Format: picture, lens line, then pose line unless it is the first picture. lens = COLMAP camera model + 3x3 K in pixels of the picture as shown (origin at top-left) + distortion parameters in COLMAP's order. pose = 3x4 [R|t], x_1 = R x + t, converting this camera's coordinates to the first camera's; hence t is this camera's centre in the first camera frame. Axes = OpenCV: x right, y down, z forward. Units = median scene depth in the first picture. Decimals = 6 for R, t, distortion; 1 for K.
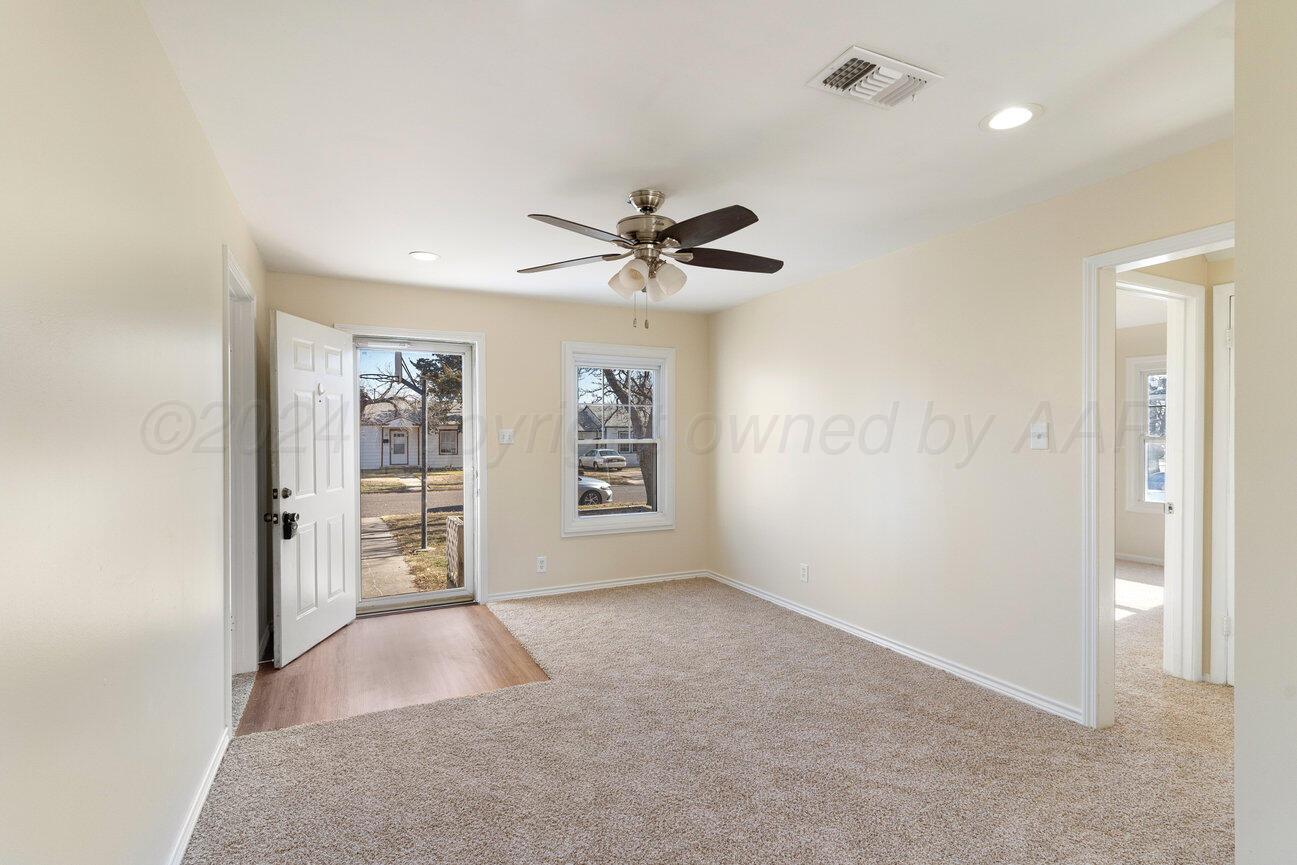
lens RADIAL K [[615.1, 0, 646.6], [0, 615.1, 436.9], [0, 0, 1]] dist [-0.022463, 0.003100]
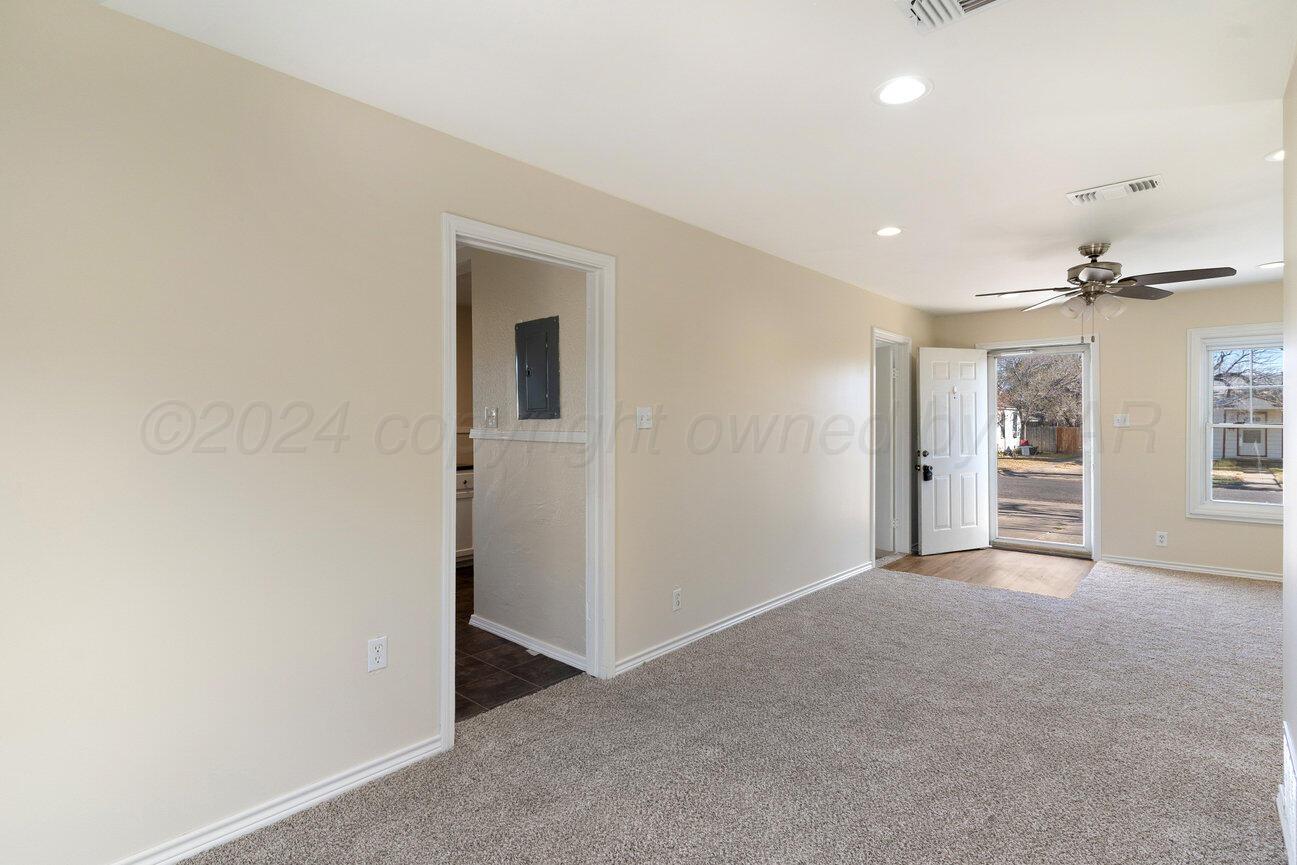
lens RADIAL K [[615.1, 0, 648.6], [0, 615.1, 427.3], [0, 0, 1]] dist [-0.022463, 0.003100]
pose [[0.367766, 0.012569, -0.929833, 0.708532], [-0.002844, 0.999919, 0.012391, -0.000233], [0.929914, -0.001913, 0.367773, -0.343443]]
